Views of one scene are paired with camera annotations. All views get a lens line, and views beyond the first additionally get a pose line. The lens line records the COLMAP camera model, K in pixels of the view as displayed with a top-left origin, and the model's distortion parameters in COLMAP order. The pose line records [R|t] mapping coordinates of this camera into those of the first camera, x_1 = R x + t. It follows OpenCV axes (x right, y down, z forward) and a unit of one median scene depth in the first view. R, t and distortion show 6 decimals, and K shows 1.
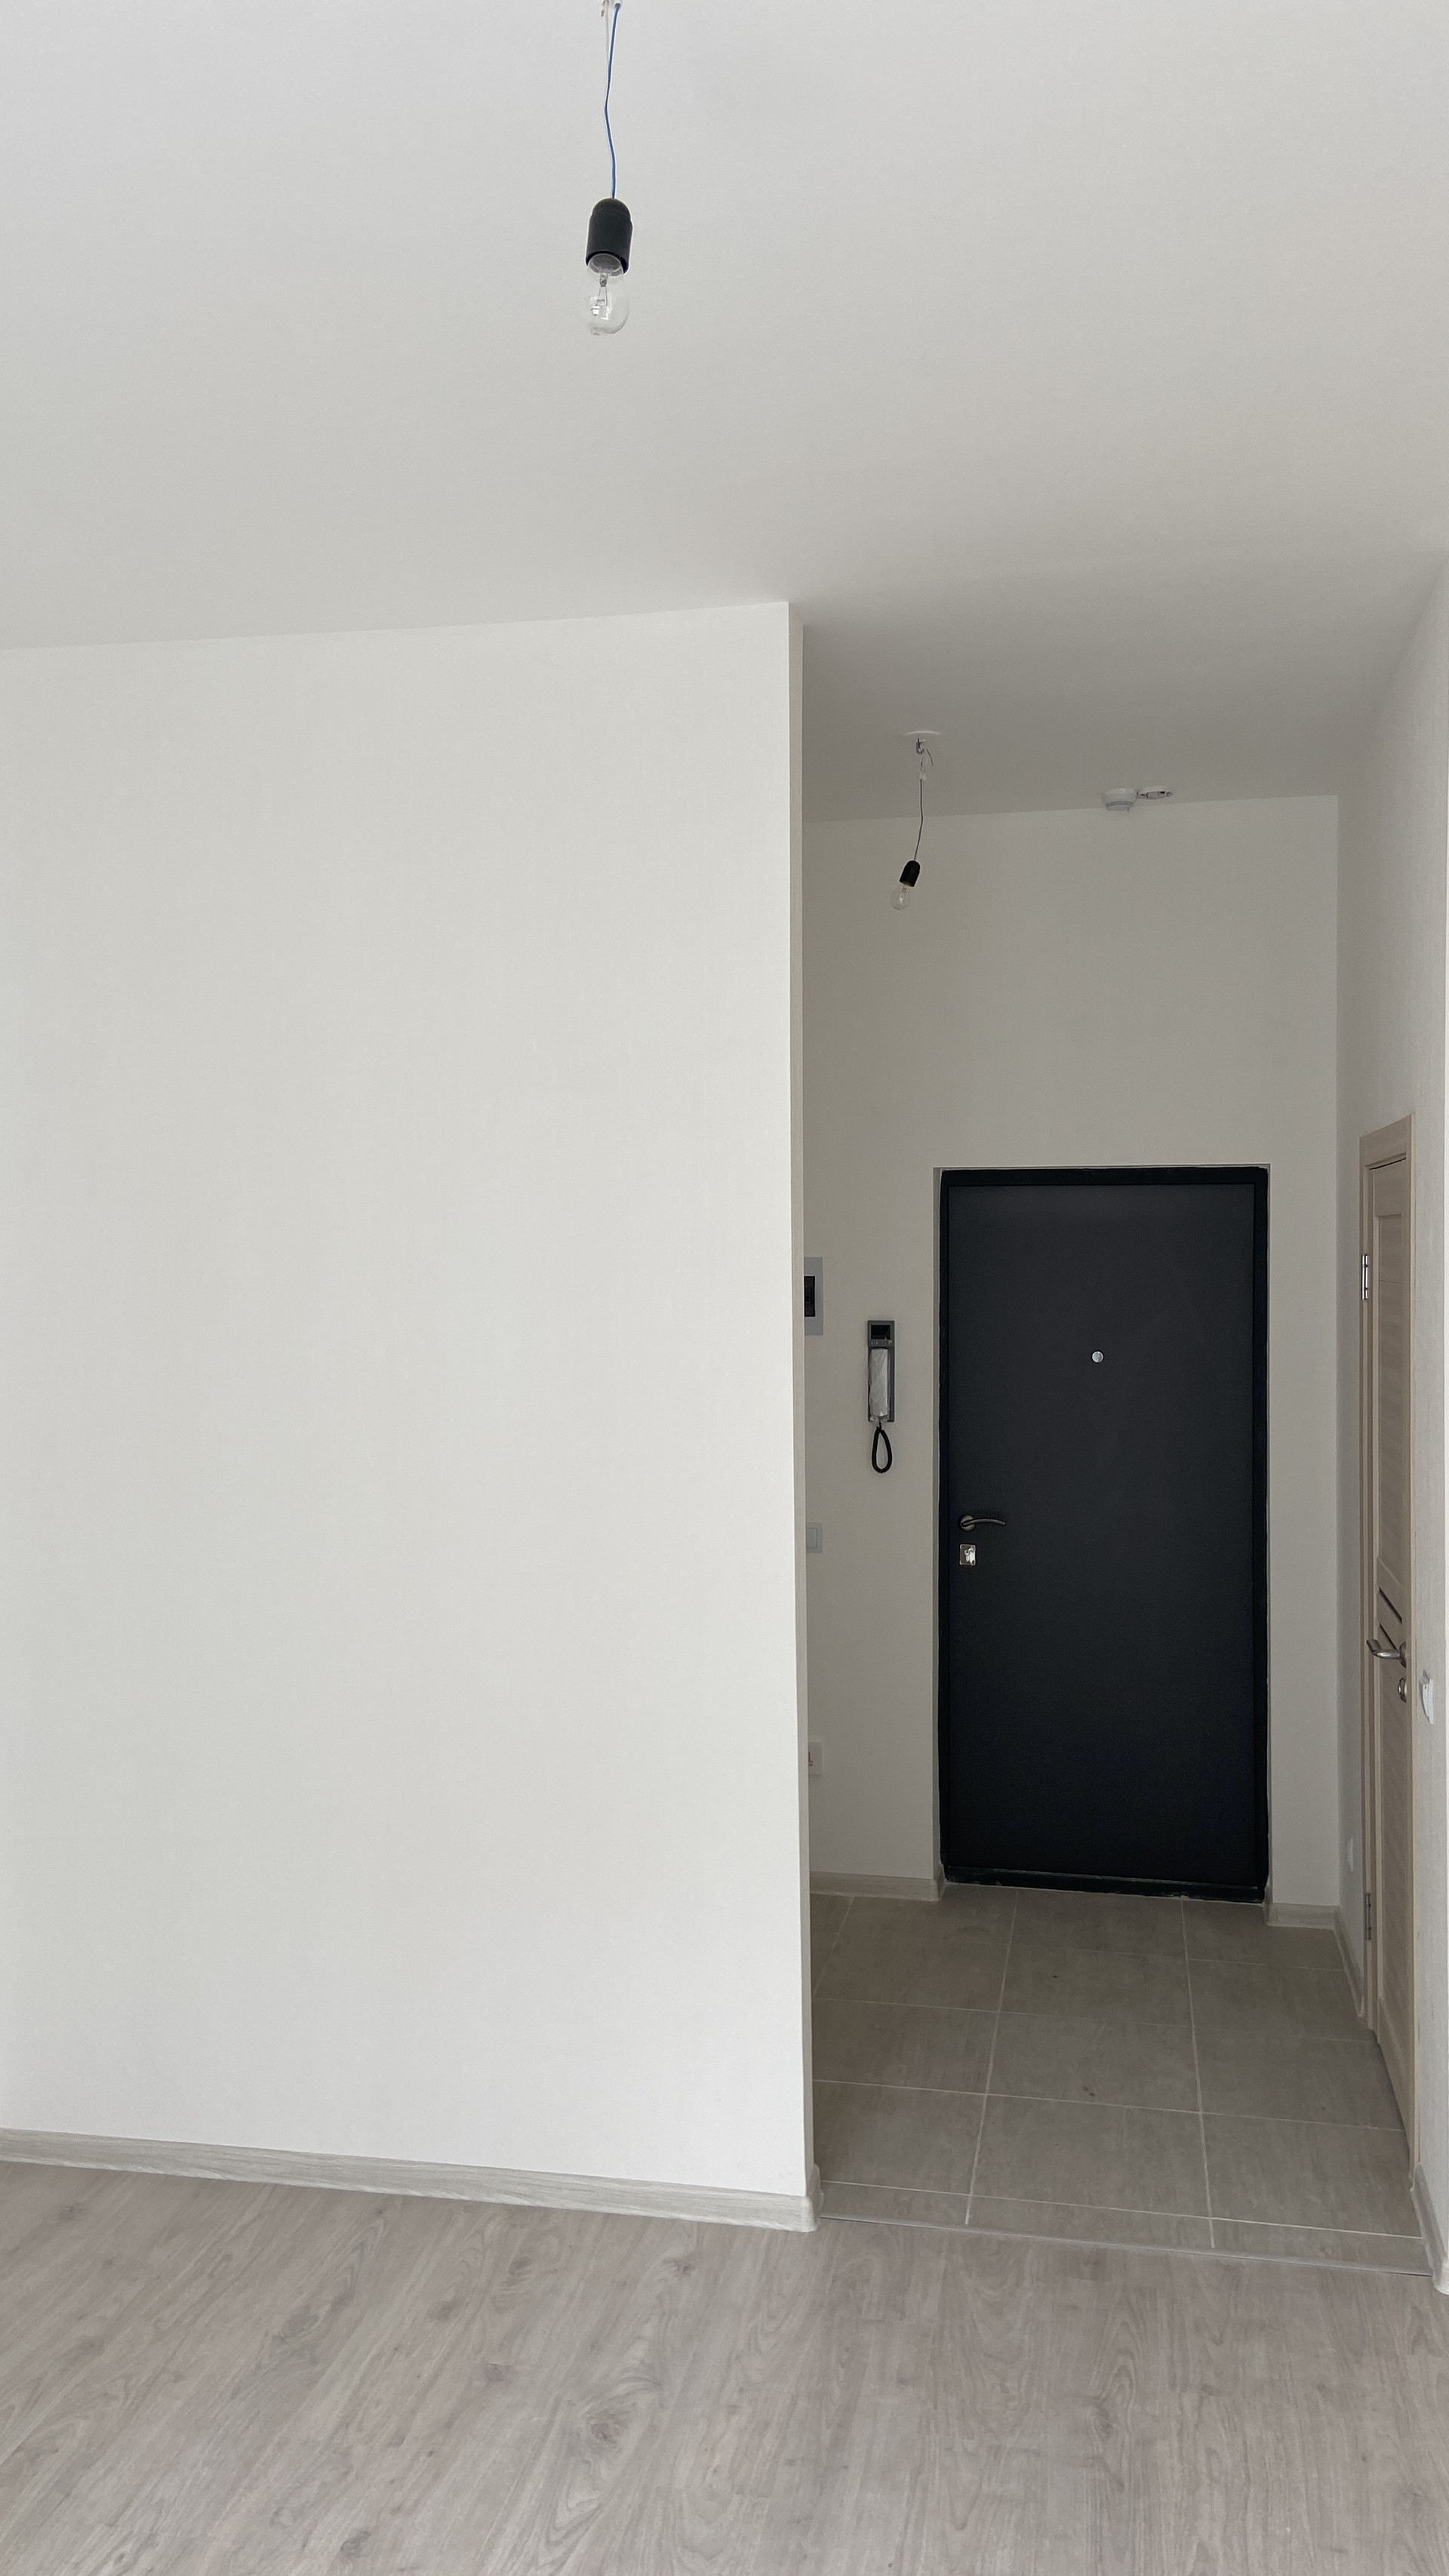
lens RADIAL K [[1964.9, 0, 724.5], [0, 1964.9, 1288.0], [0, 0, 1]] dist [0.069782, -0.120988]
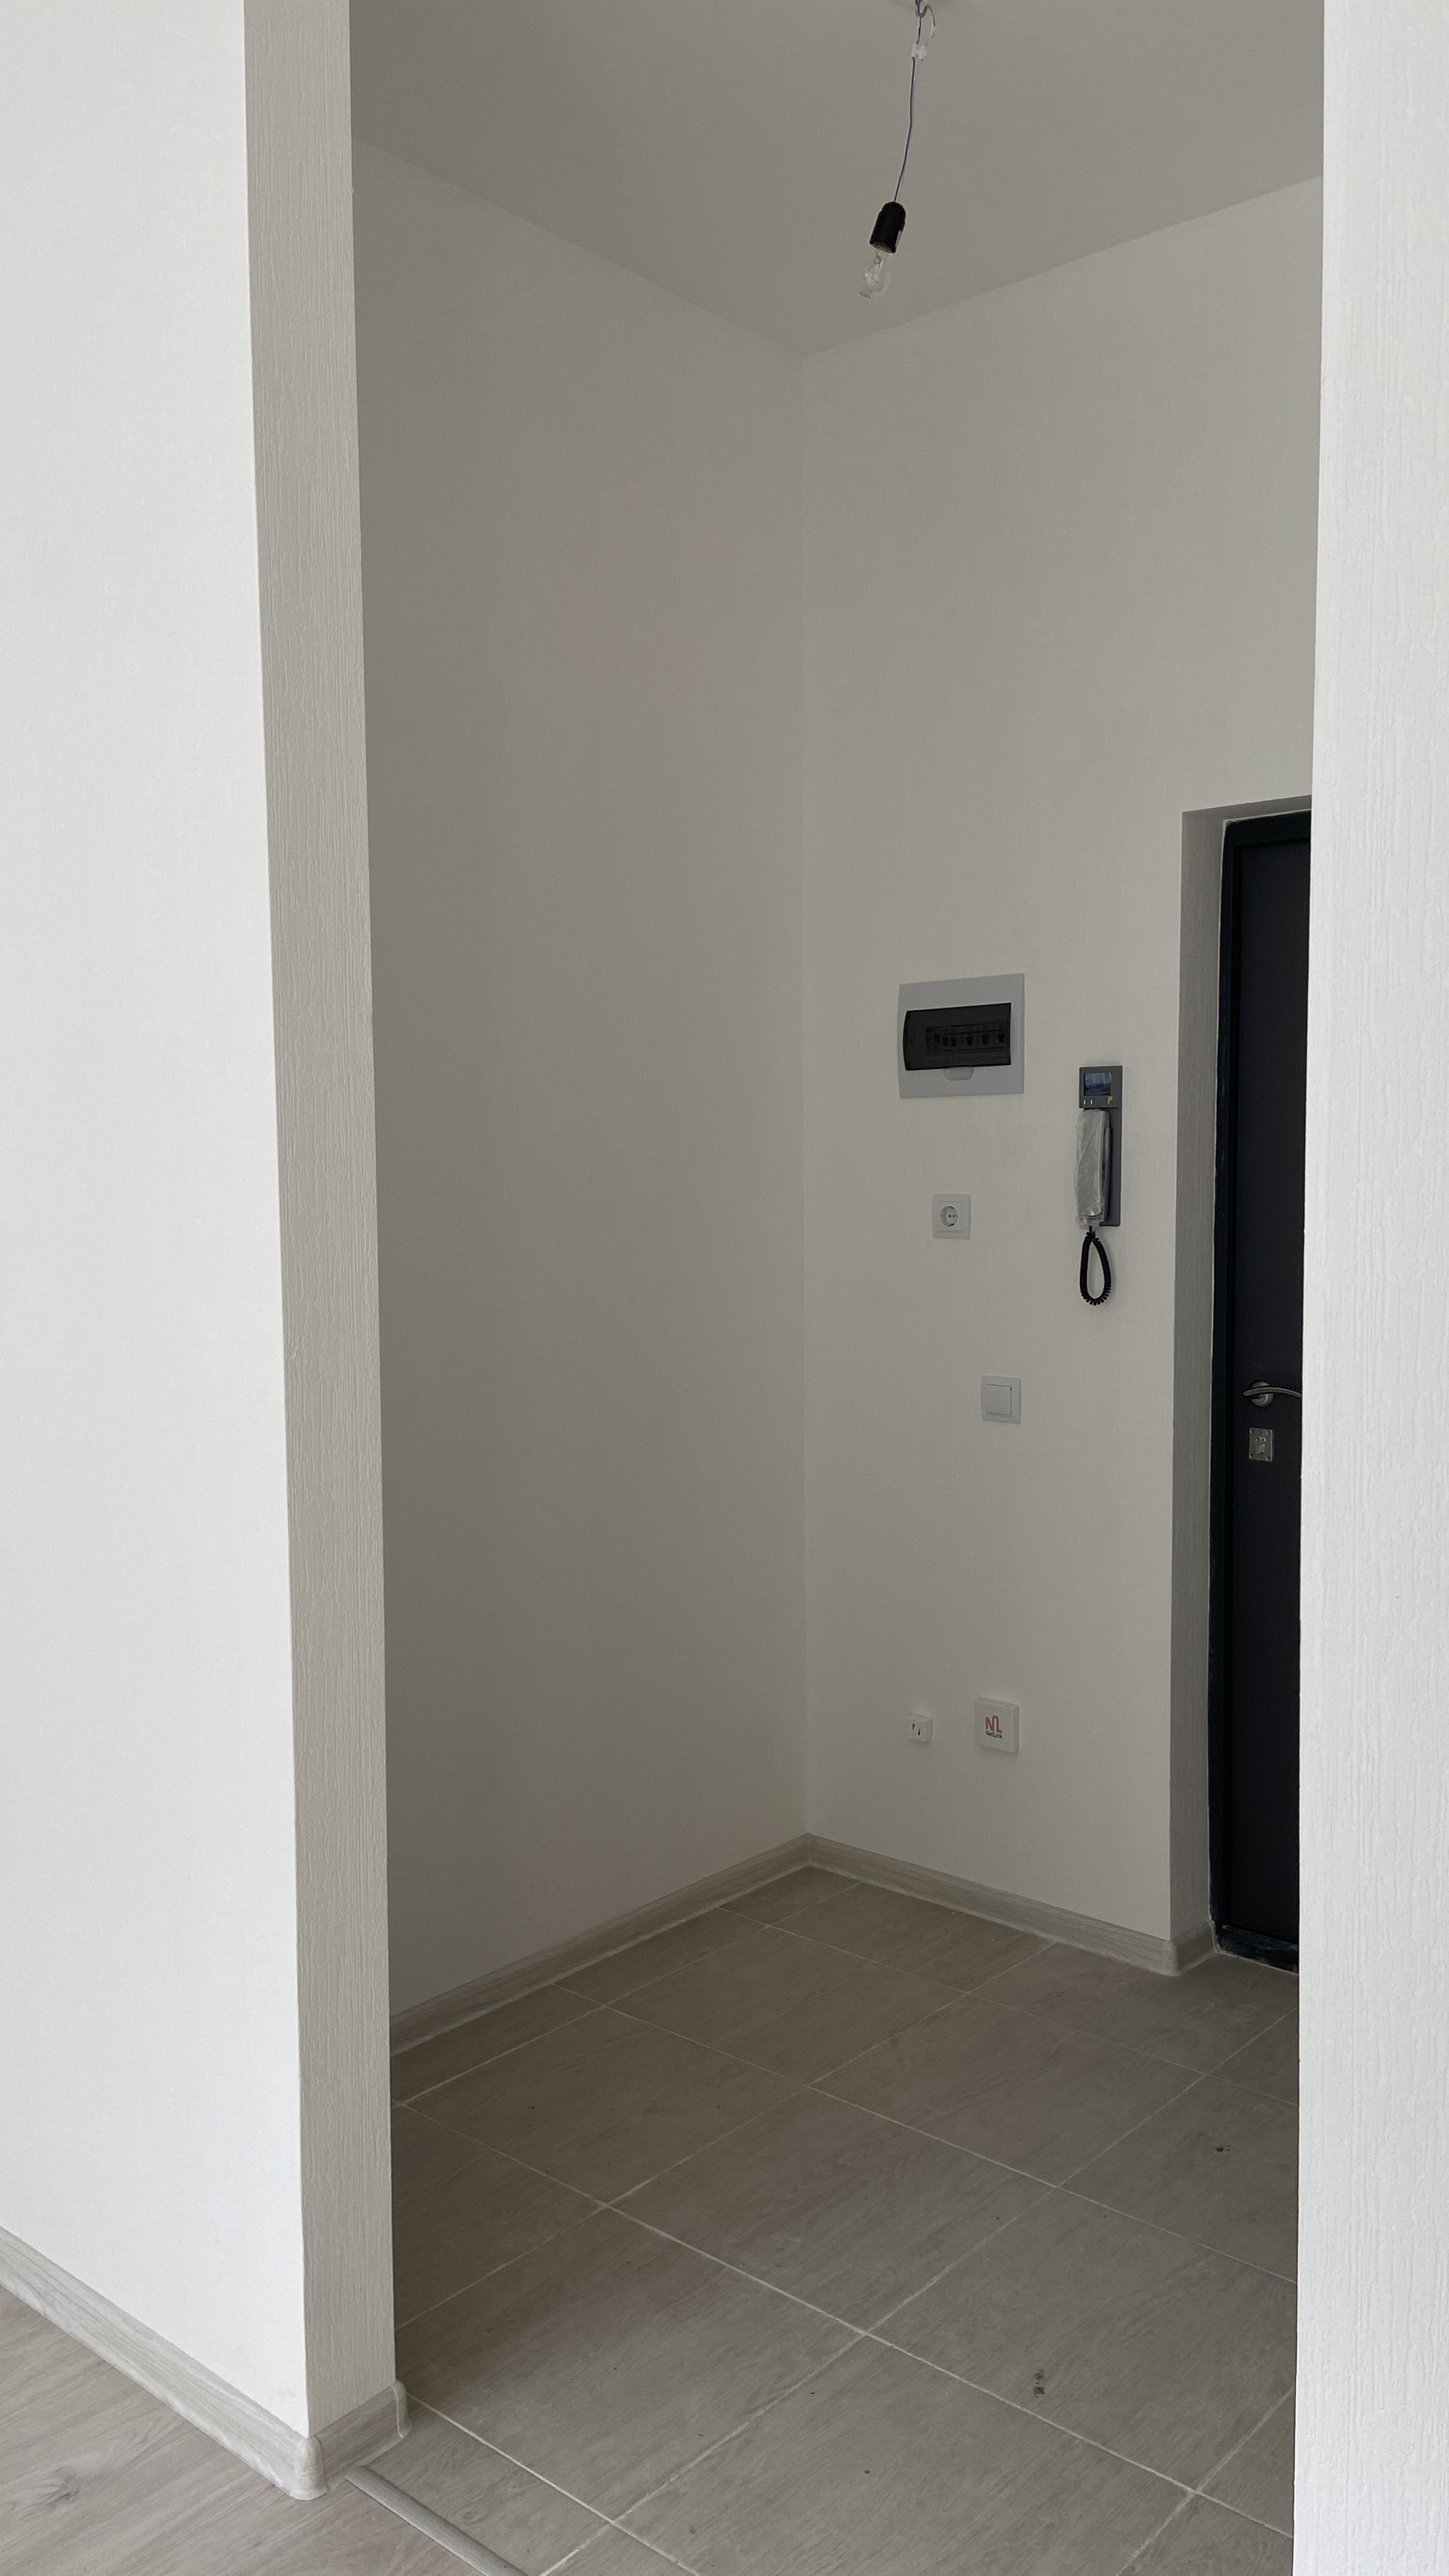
lens RADIAL K [[1964.9, 0, 724.5], [0, 1964.9, 1288.0], [0, 0, 1]] dist [0.069782, -0.120988]
pose [[0.871940, 0.042946, -0.487726, 0.427778], [-0.018665, 0.998337, 0.054538, 0.083108], [0.489257, -0.038451, 0.871292, 0.568353]]
